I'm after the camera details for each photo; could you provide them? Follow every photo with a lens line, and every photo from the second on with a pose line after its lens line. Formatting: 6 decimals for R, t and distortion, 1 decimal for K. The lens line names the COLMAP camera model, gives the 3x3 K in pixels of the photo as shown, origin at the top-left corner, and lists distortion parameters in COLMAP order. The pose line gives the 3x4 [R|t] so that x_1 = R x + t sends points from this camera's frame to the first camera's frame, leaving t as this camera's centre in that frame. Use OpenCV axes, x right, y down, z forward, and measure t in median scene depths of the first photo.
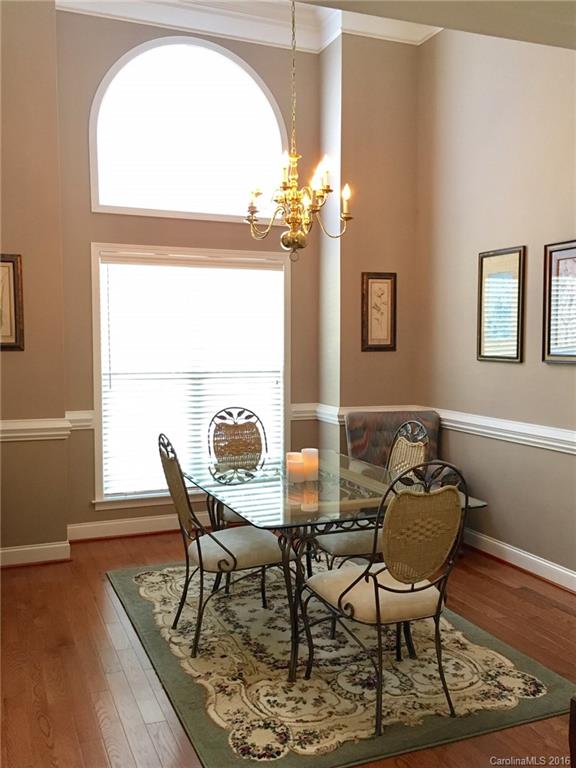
lens RADIAL K [[735.6, 0, 287.1], [0, 735.6, 384.5], [0, 0, 1]] dist [0.024093, 0.000000]
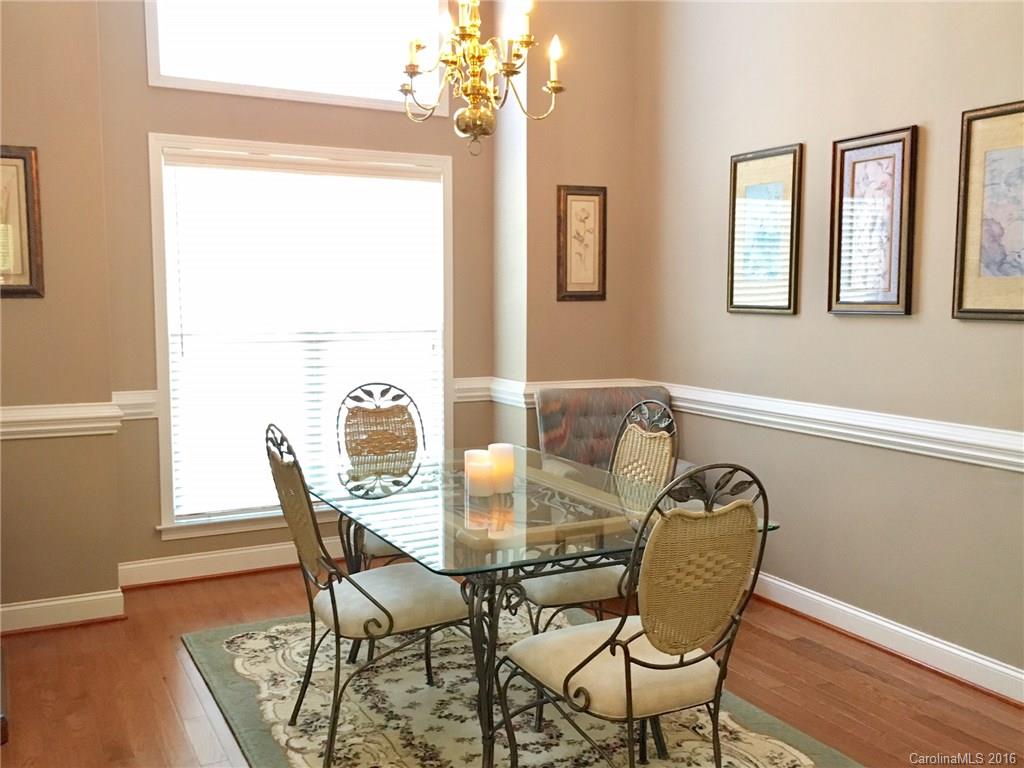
lens RADIAL K [[980.7, 0, 513.8], [0, 980.7, 383.1], [0, 0, 1]] dist [0.024093, 0.000000]
pose [[0.995471, -0.008626, 0.094671, -0.033771], [0.005962, 0.999579, 0.028390, 0.007045], [-0.094876, -0.027696, 0.995104, 0.112071]]
